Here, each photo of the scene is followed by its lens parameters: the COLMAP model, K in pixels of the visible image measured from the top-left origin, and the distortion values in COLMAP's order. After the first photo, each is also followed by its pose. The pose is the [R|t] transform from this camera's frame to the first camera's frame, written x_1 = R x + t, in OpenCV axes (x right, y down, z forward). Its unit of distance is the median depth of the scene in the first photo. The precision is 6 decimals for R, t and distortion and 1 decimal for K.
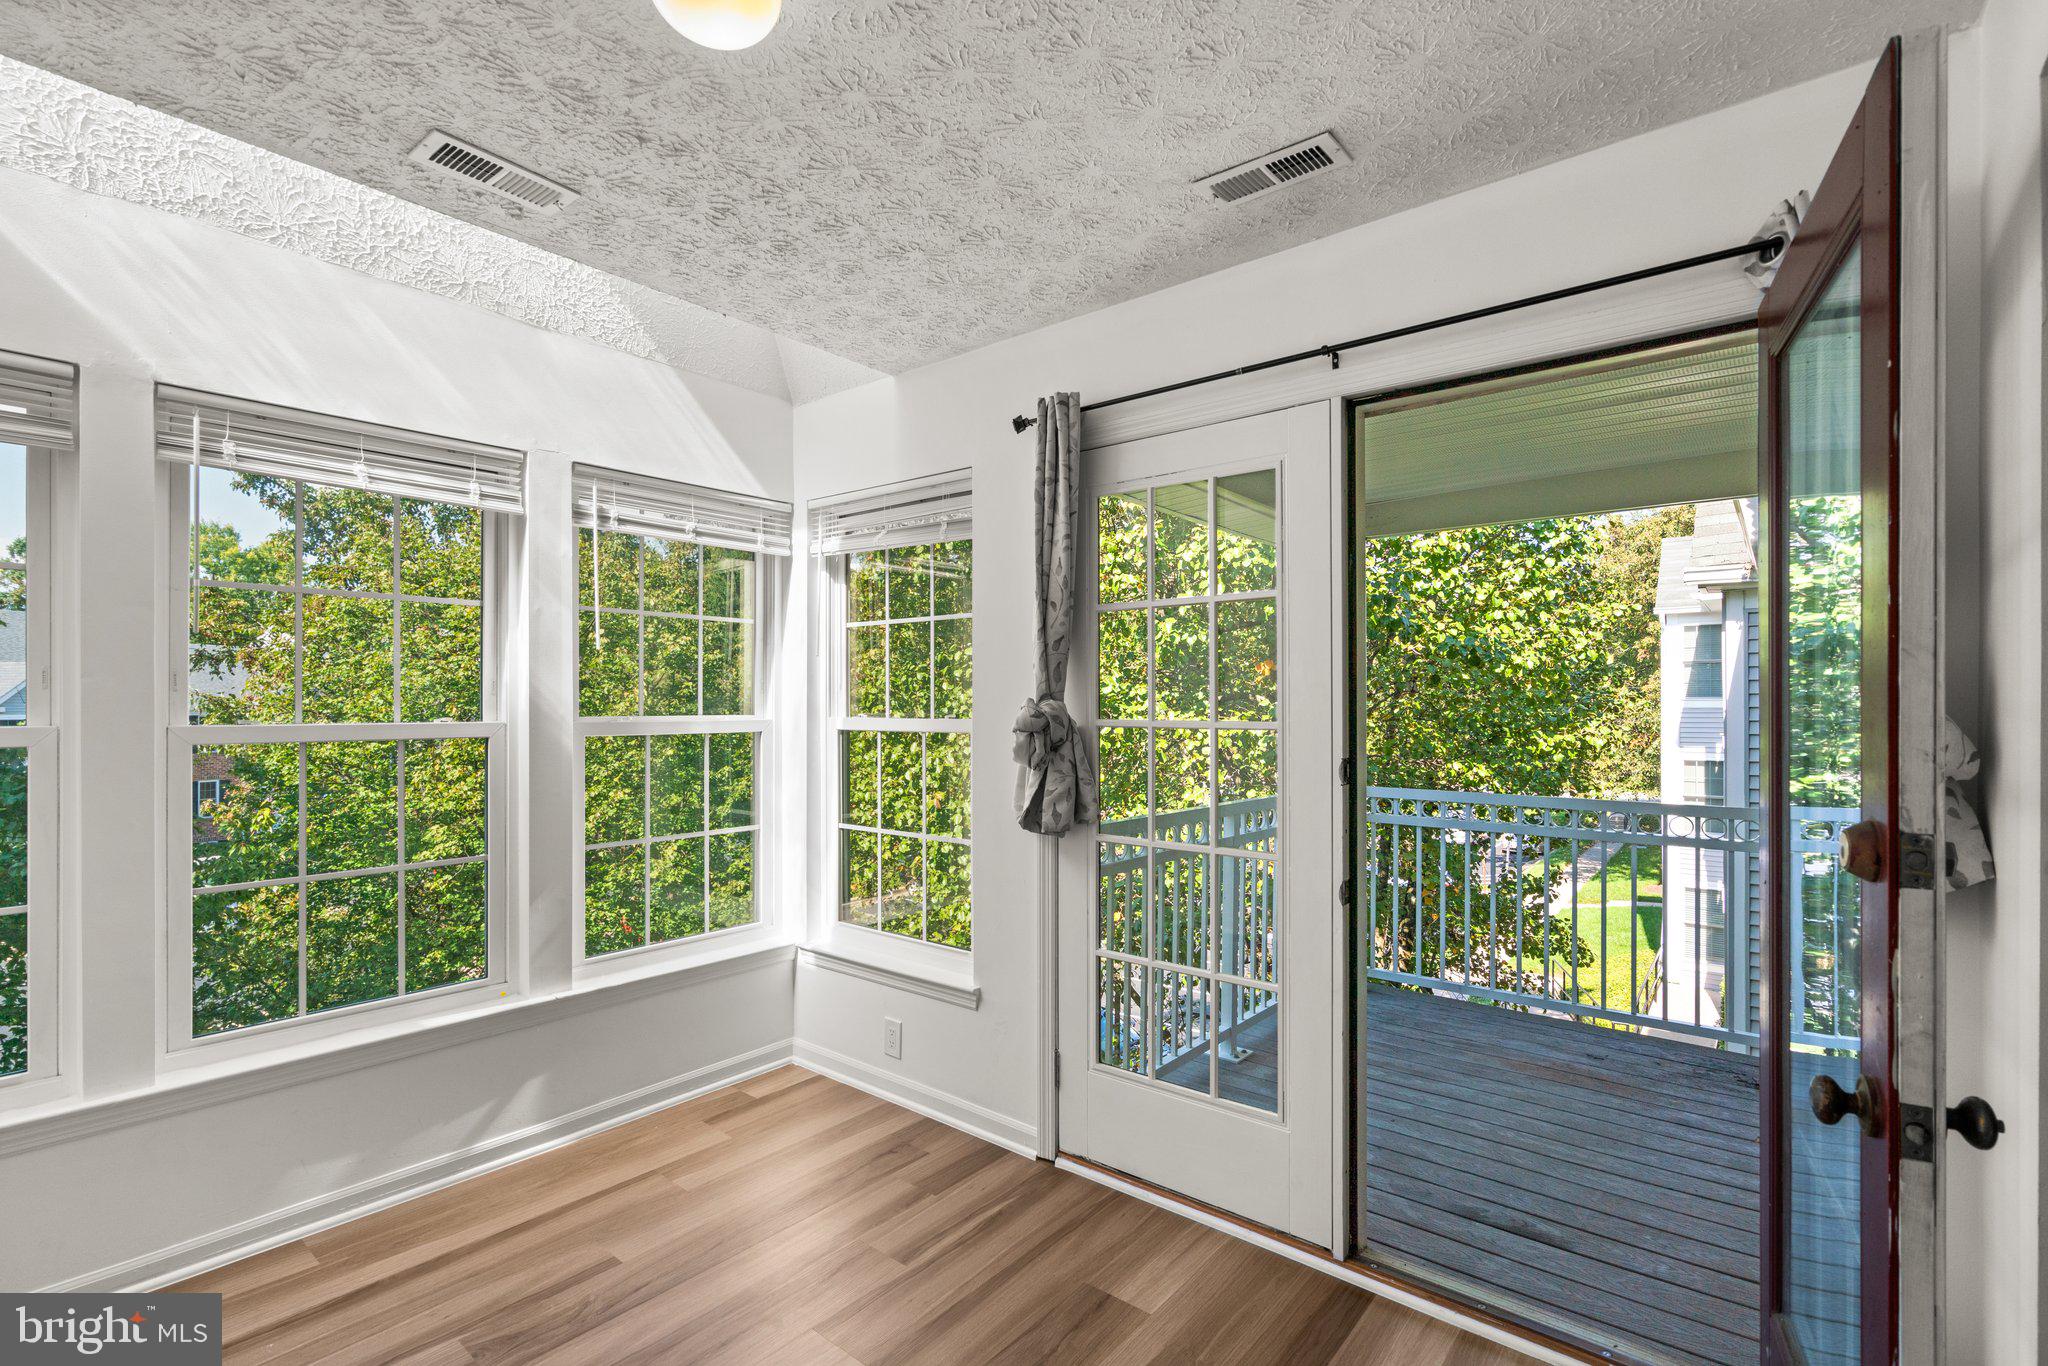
lens RADIAL K [[928.6, 0, 1014.7], [0, 928.6, 704.1], [0, 0, 1]] dist [-0.008097, 0.002536]
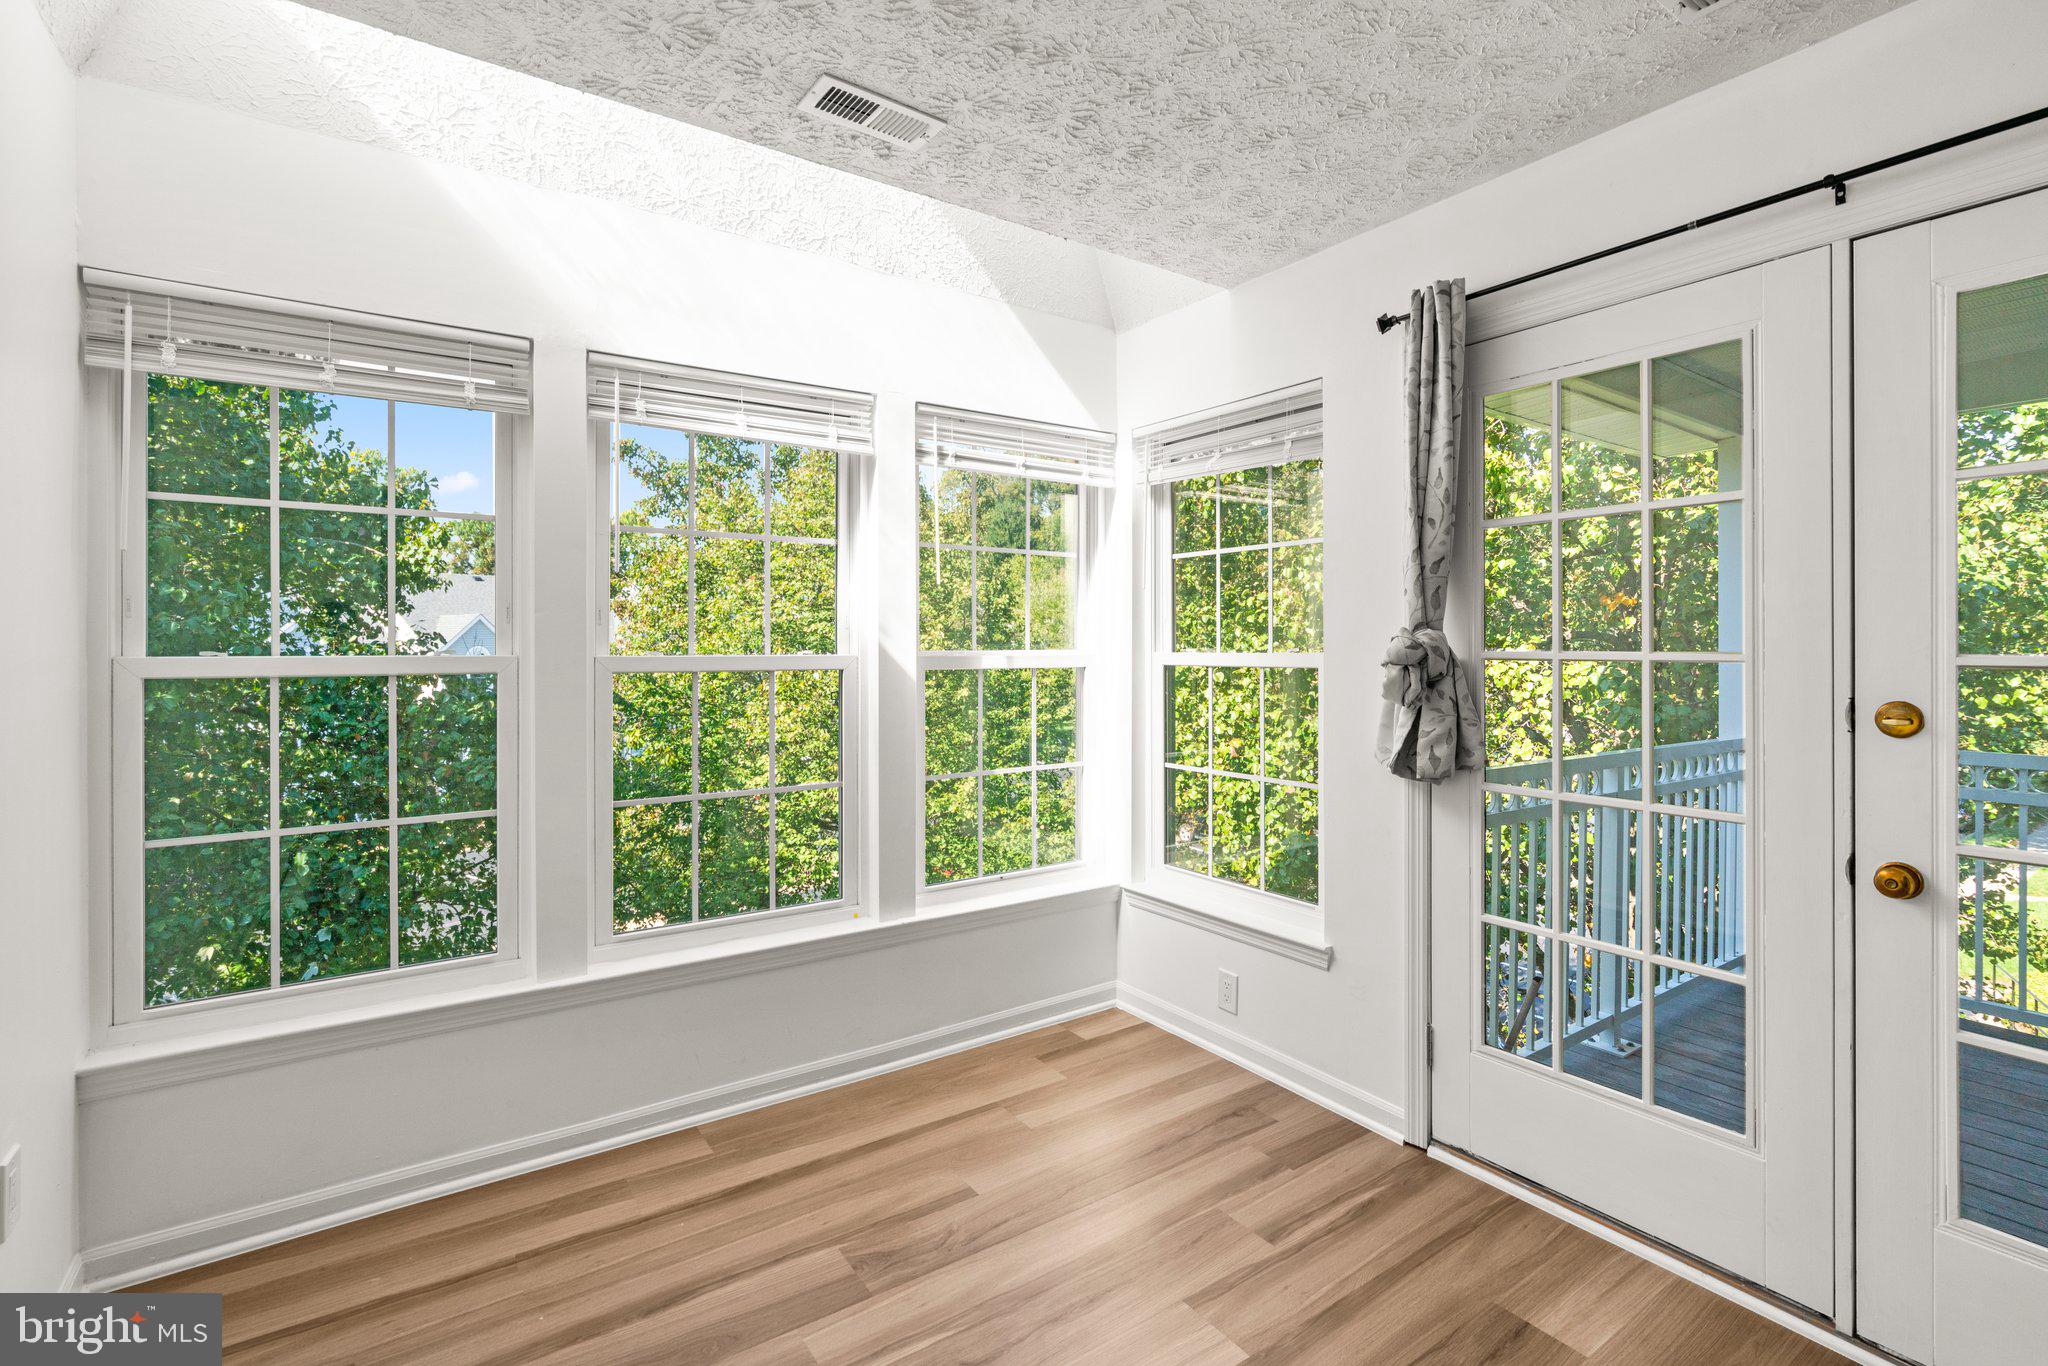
lens RADIAL K [[928.6, 0, 1026.1], [0, 928.6, 649.7], [0, 0, 1]] dist [-0.008097, 0.002536]
pose [[0.963342, -0.000771, -0.268273, -0.094462], [0.001187, 0.999998, 0.001390, 0.013192], [0.268272, -0.001657, 0.963342, 0.046561]]
